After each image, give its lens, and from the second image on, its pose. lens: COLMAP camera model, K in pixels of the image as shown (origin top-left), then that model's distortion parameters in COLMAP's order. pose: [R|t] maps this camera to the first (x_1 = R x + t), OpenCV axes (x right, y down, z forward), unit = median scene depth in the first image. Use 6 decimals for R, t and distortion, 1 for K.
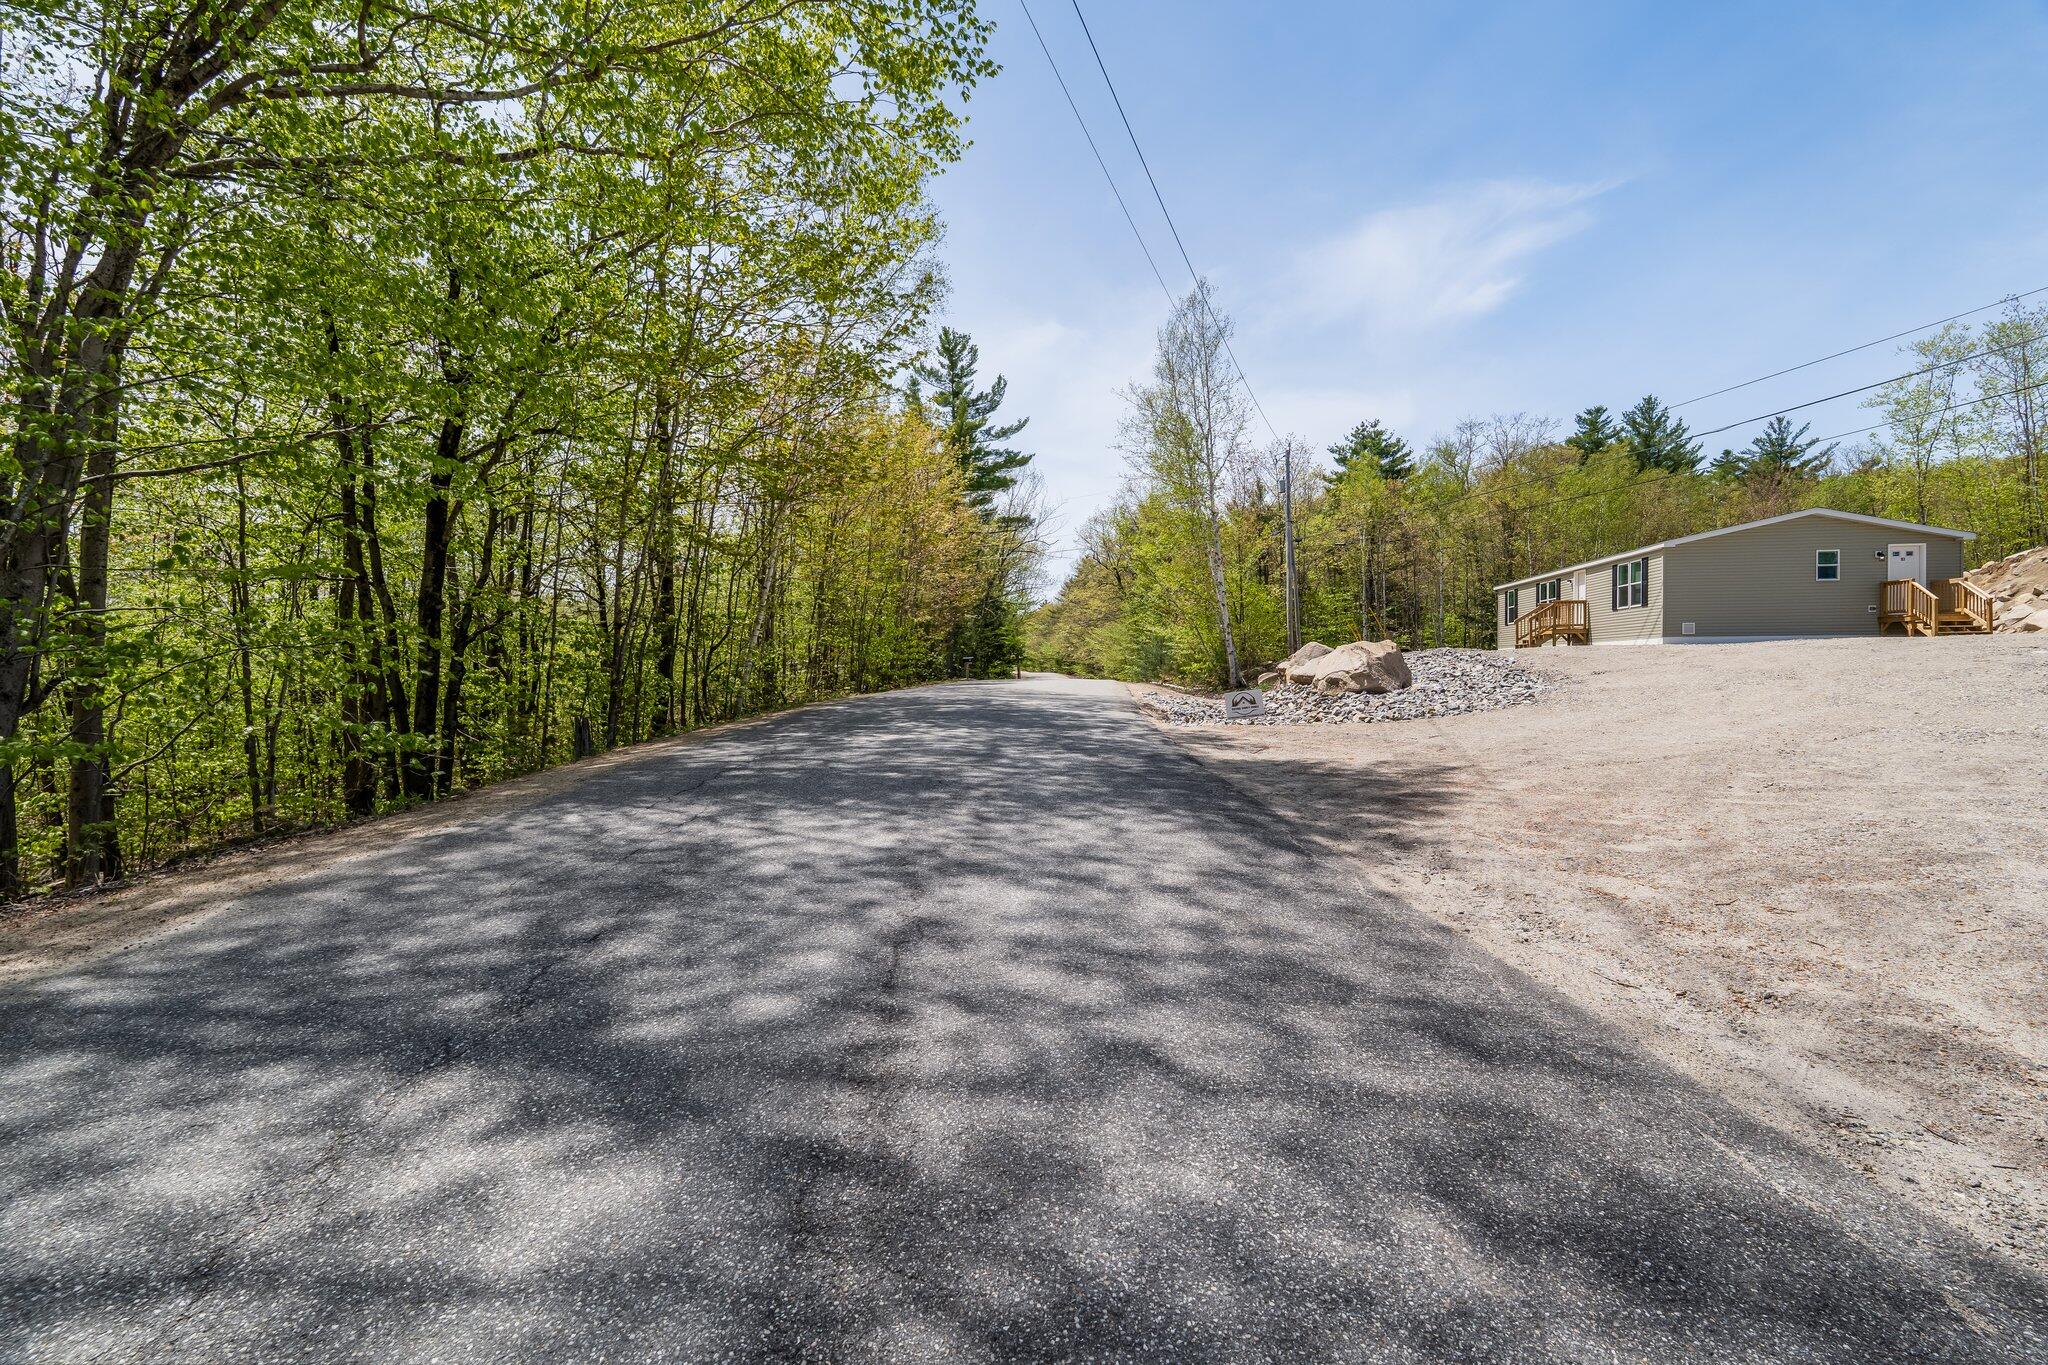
lens RADIAL K [[901.8, 0, 1028.6], [0, 901.8, 675.5], [0, 0, 1]] dist [-0.000704, 0.000287]
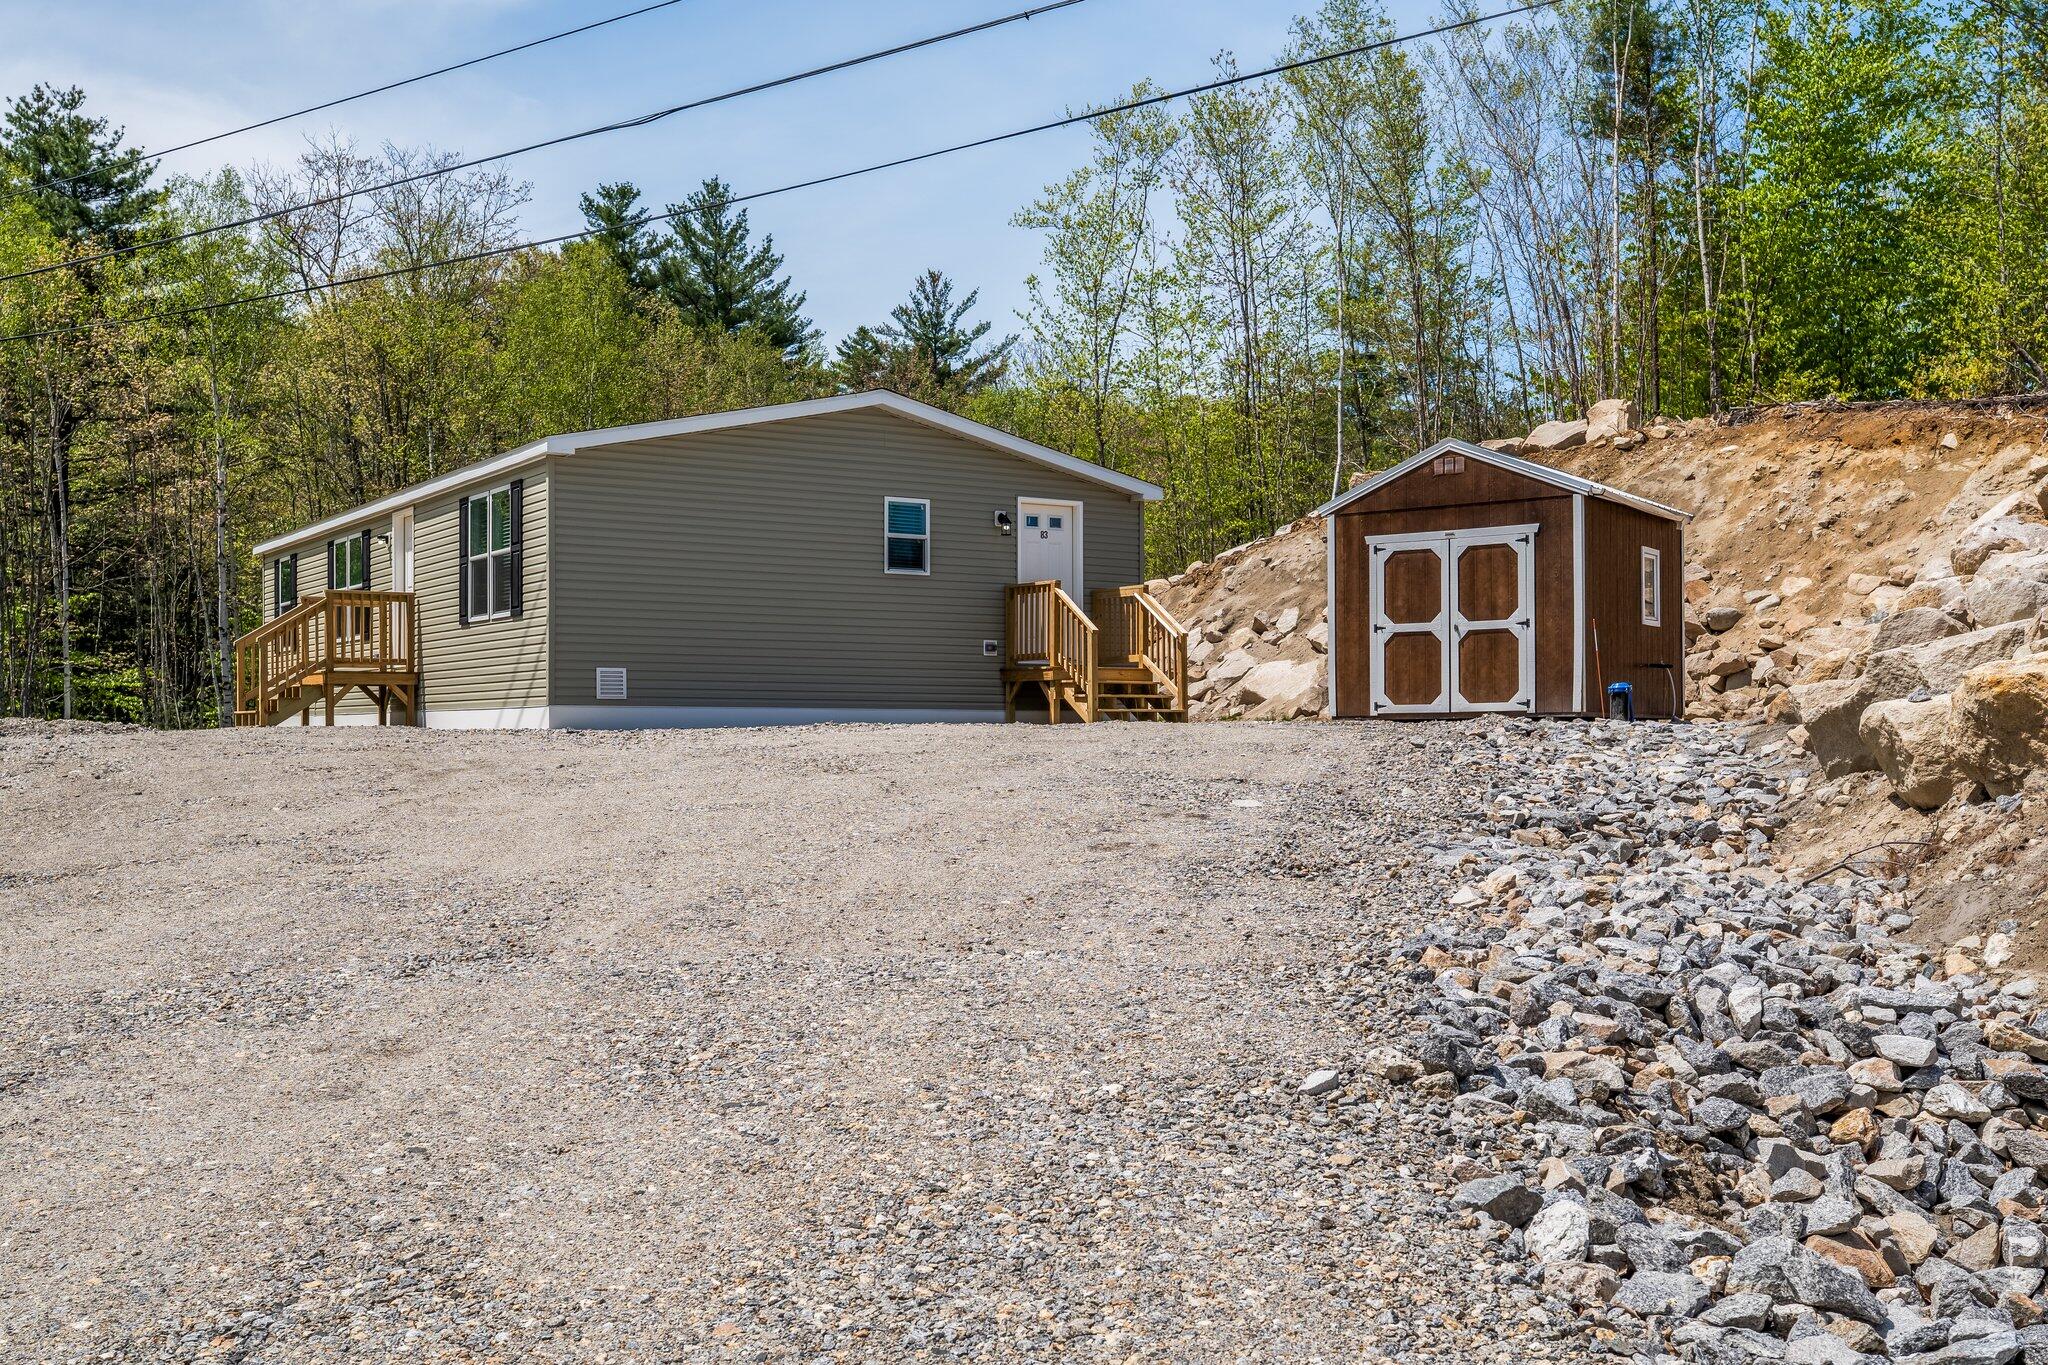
lens RADIAL K [[2045.0, 0, 1023.6], [0, 2045.0, 685.7], [0, 0, 1]] dist [0.007794, 0.000000]
pose [[0.749621, 0.024929, 0.661398, 0.254369], [-0.003676, 0.999432, -0.033504, -0.019837], [-0.661857, 0.022684, 0.749286, 0.222191]]
